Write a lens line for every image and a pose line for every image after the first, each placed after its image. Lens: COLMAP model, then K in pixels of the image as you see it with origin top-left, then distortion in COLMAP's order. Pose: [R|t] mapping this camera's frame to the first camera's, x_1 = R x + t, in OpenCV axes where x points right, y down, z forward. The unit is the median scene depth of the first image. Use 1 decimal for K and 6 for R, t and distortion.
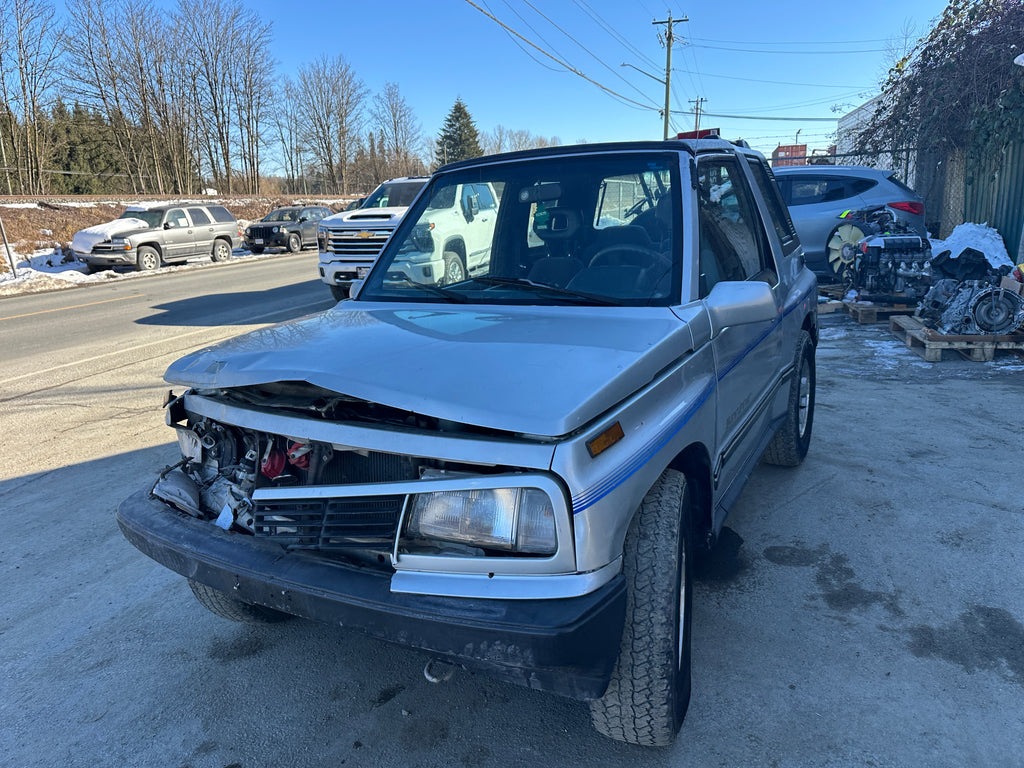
lens RADIAL K [[720.0, 0, 517.9], [0, 720.0, 381.1], [0, 0, 1]] dist [0.031052, -0.037691]
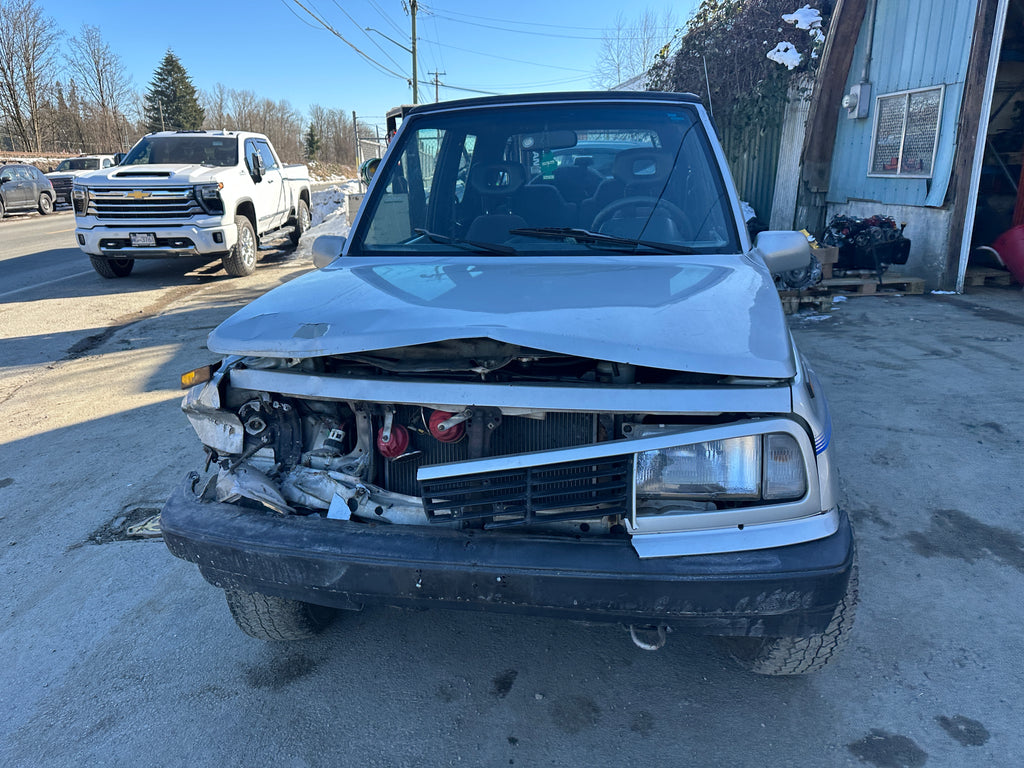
lens RADIAL K [[720.0, 0, 517.7], [0, 720.0, 377.6], [0, 0, 1]] dist [0.031052, -0.037691]
pose [[0.939587, -0.063605, 0.336349, -0.295486], [0.052871, 0.997760, 0.040988, 0.008058], [-0.338203, -0.020729, 0.940845, 0.094173]]
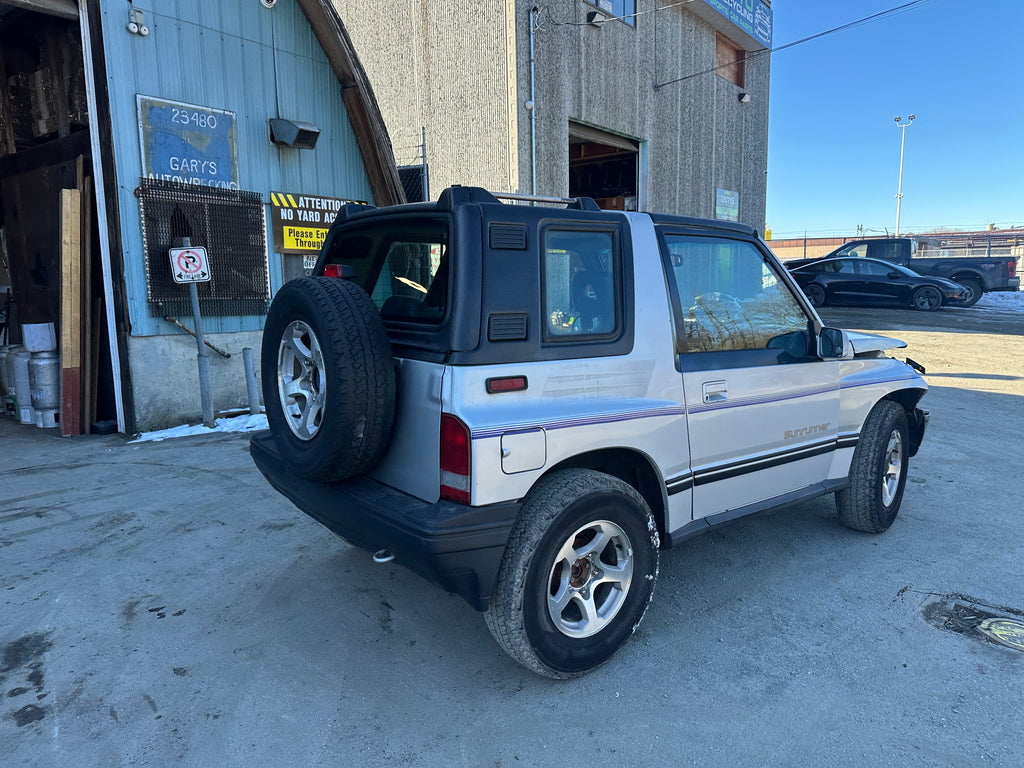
lens RADIAL K [[720.0, 0, 514.7], [0, 720.0, 388.8], [0, 0, 1]] dist [0.031052, -0.037691]
pose [[-0.921765, -0.002319, 0.387742, -0.191087], [0.143463, 0.926980, 0.346594, -0.467271], [-0.360233, 0.375105, -0.854125, 2.006100]]
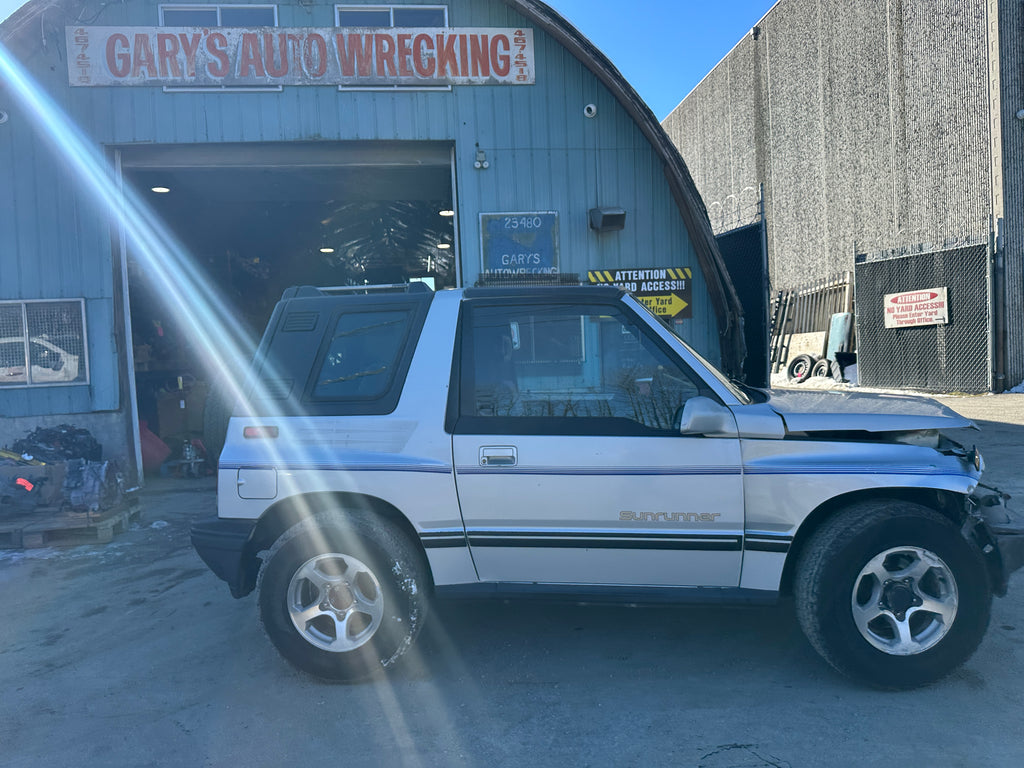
lens RADIAL K [[720.0, 0, 513.8], [0, 720.0, 383.7], [0, 0, 1]] dist [0.031052, -0.037691]
pose [[-0.364446, 0.022010, 0.930964, -0.917265], [0.281308, 0.955617, 0.087531, -0.282789], [-0.887719, 0.293788, -0.354462, 1.437073]]
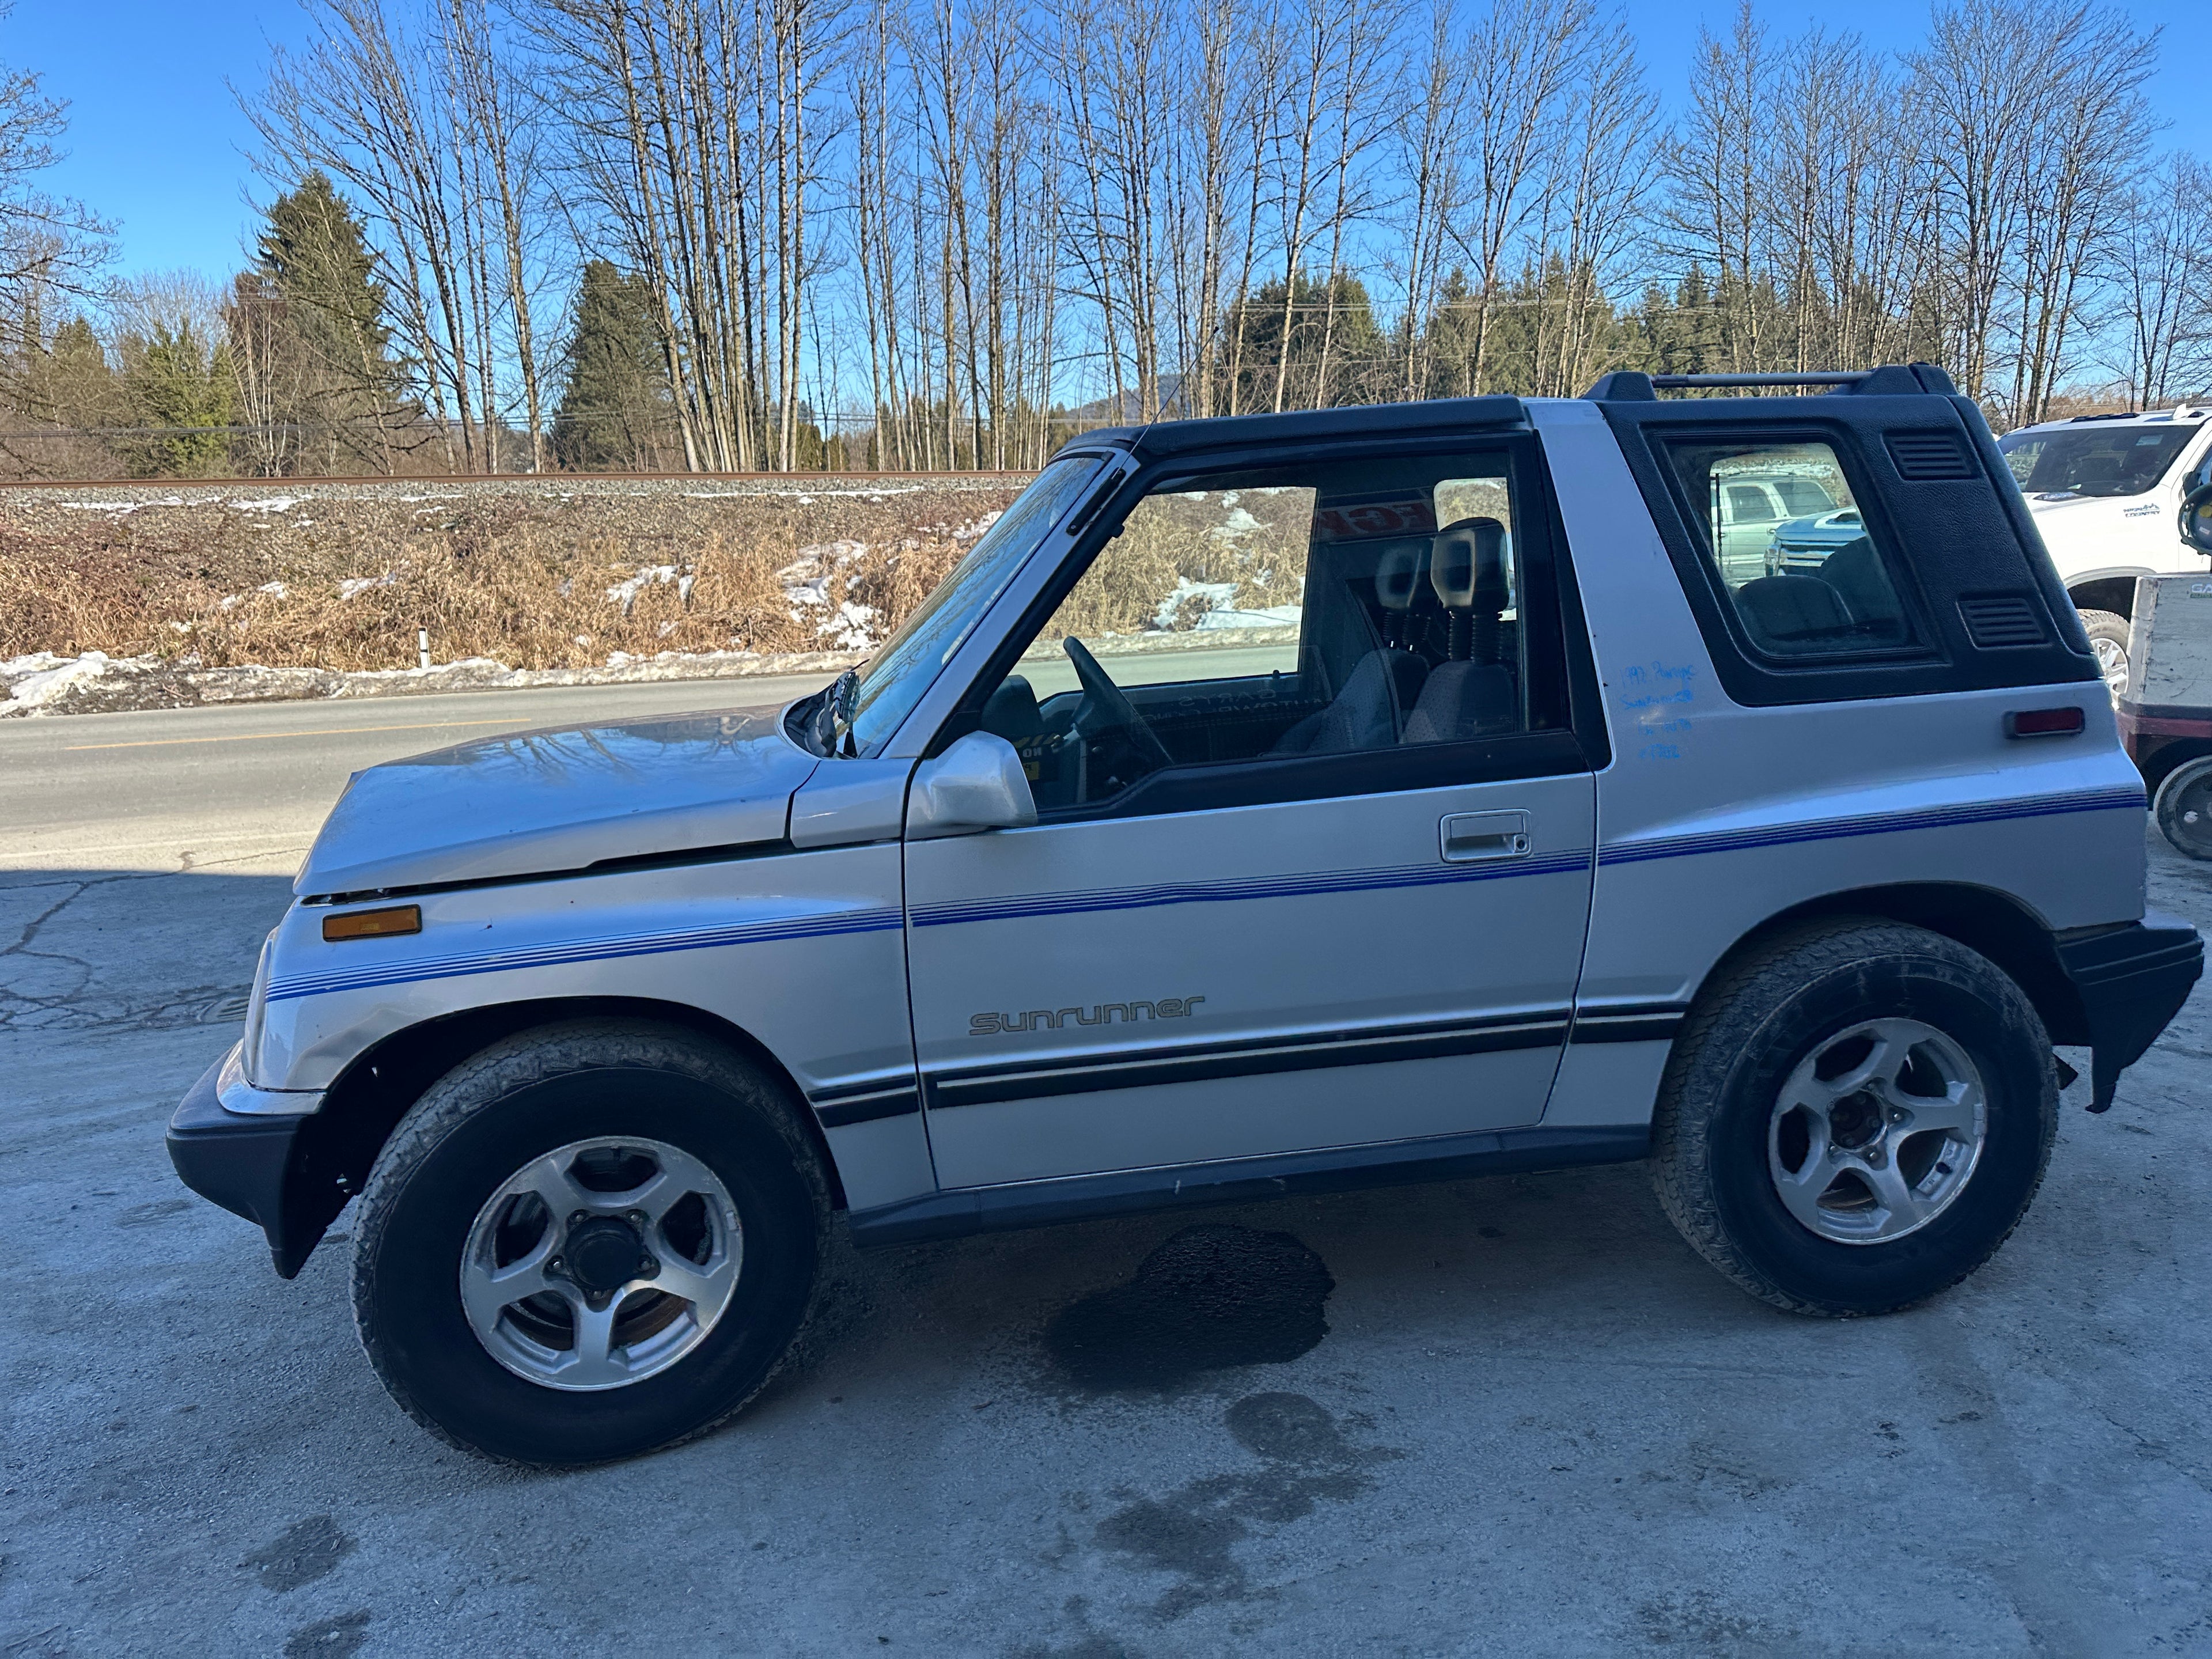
lens RADIAL K [[1555.2, 0, 1113.2], [0, 1555.2, 842.6], [0, 0, 1]] dist [0.031052, -0.037691]
pose [[0.618030, 0.182013, -0.764794, 0.816285], [-0.184479, 0.979243, 0.083973, -0.119599], [0.764204, 0.089191, 0.638779, 0.295500]]
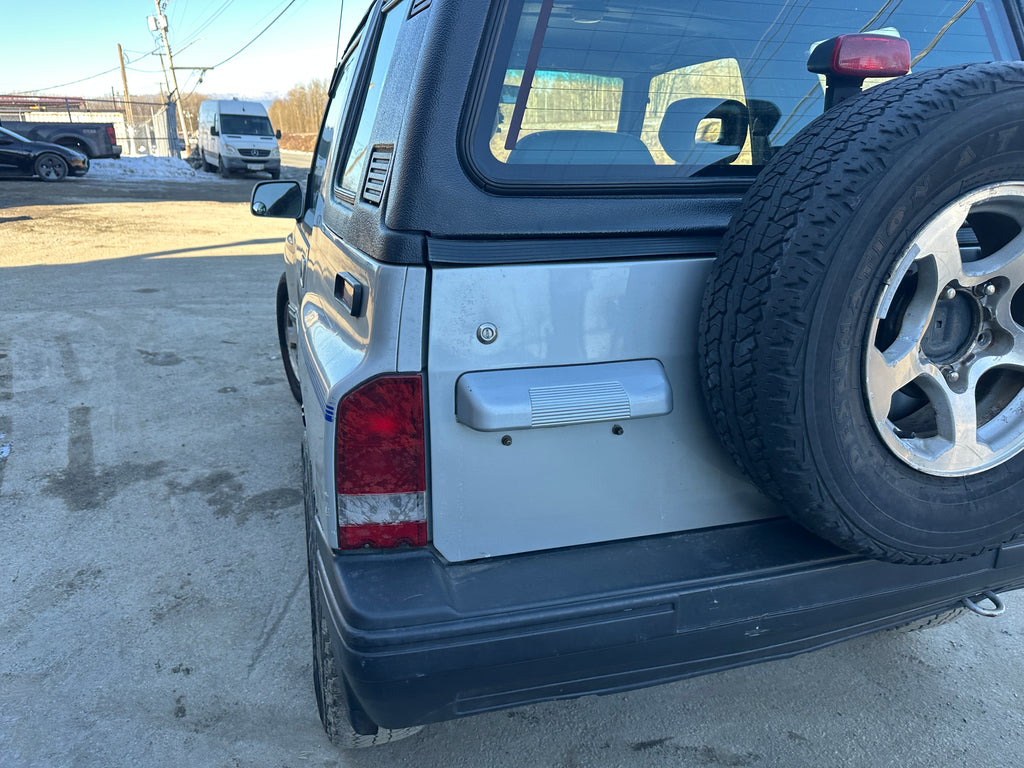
lens RADIAL K [[720.0, 0, 496.4], [0, 720.0, 383.5], [0, 0, 1]] dist [0.031052, -0.037691]
pose [[-0.697554, 0.271231, -0.663214, 0.666529], [-0.137596, 0.857656, 0.495472, -0.349258], [0.703197, 0.436874, -0.560941, 1.466056]]
